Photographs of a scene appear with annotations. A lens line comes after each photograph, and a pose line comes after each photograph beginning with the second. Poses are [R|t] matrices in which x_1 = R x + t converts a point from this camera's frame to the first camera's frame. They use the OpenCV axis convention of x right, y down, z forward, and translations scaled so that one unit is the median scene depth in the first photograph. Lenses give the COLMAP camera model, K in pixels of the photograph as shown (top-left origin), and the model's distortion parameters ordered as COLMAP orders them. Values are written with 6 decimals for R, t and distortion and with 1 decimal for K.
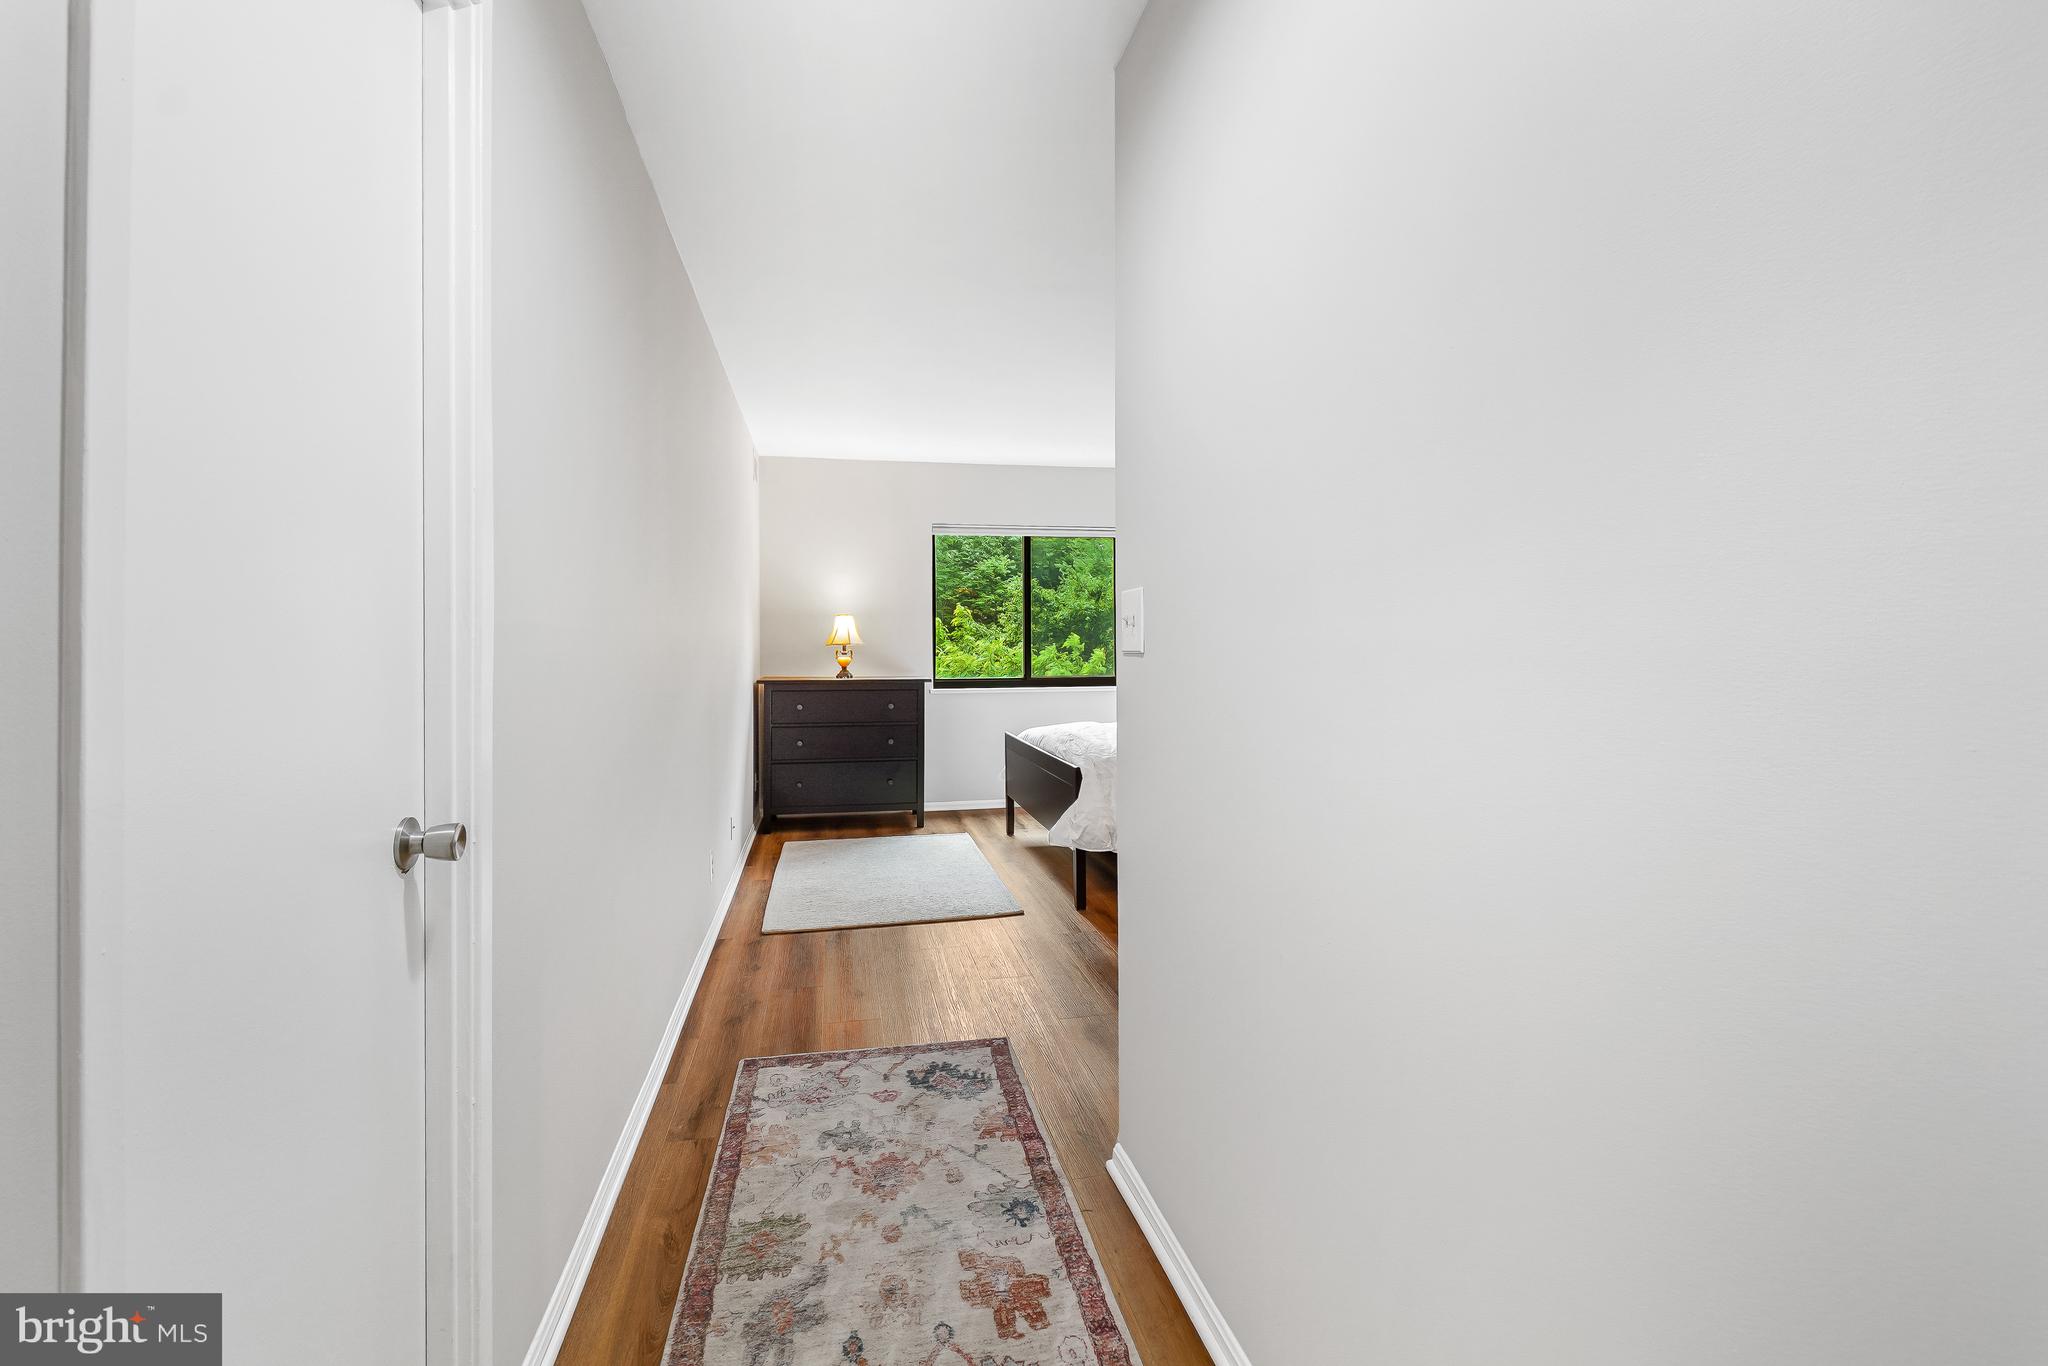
lens RADIAL K [[903.5, 0, 1031.1], [0, 903.5, 668.4], [0, 0, 1]] dist [-0.002217, -0.002180]
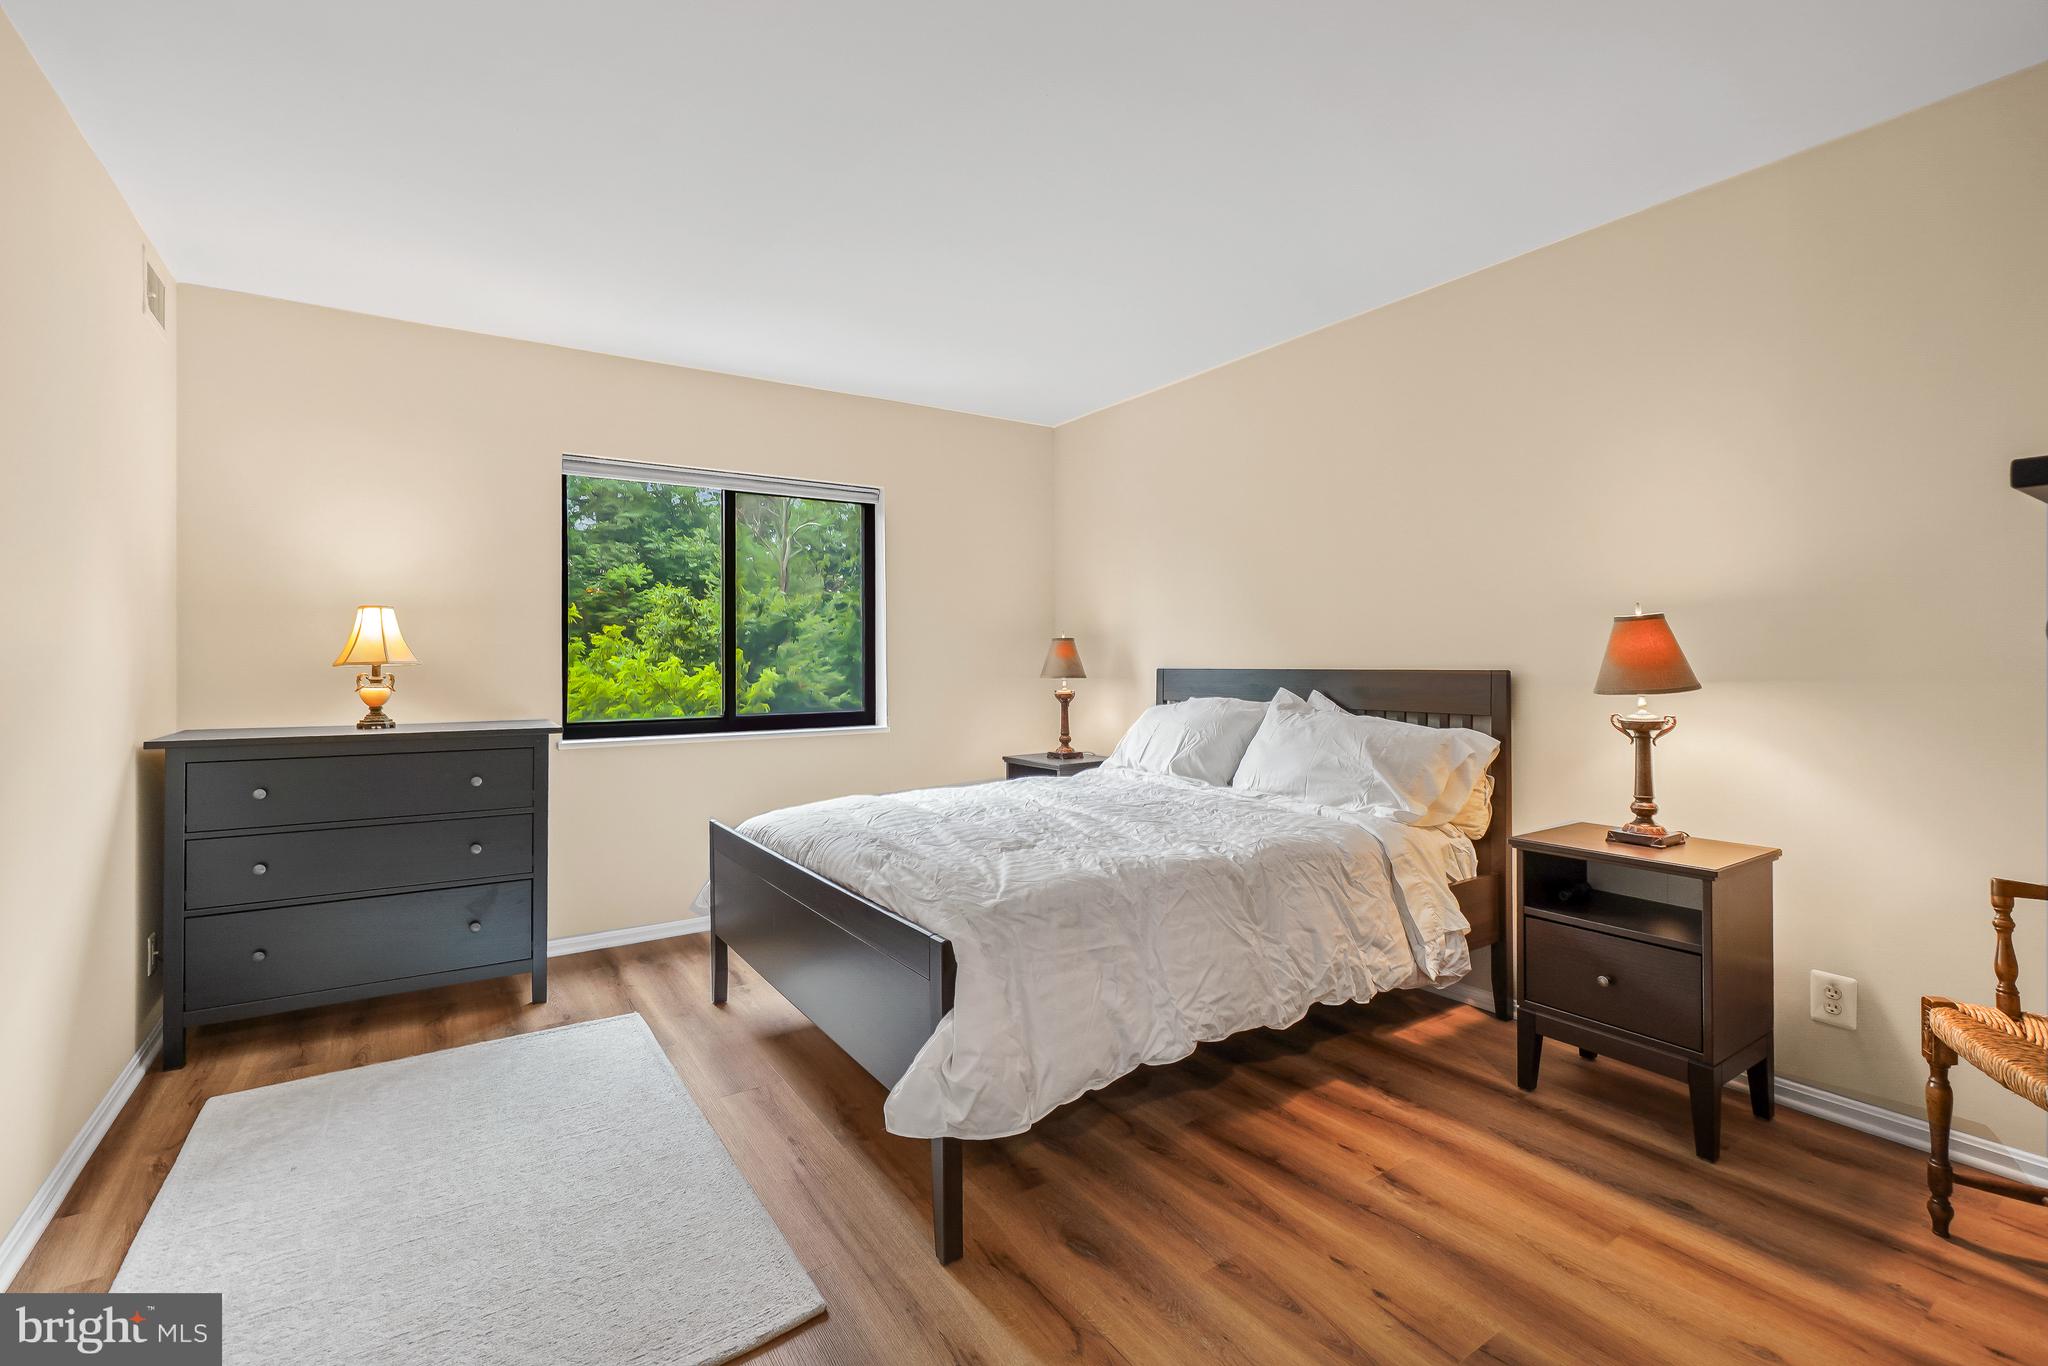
lens RADIAL K [[903.5, 0, 1003.1], [0, 903.5, 663.4], [0, 0, 1]] dist [-0.002217, -0.002180]
pose [[0.936348, -0.000582, 0.351072, -0.053873], [0.010169, 0.999624, -0.025465, -0.010187], [-0.350926, 0.027414, 0.936002, 0.404374]]
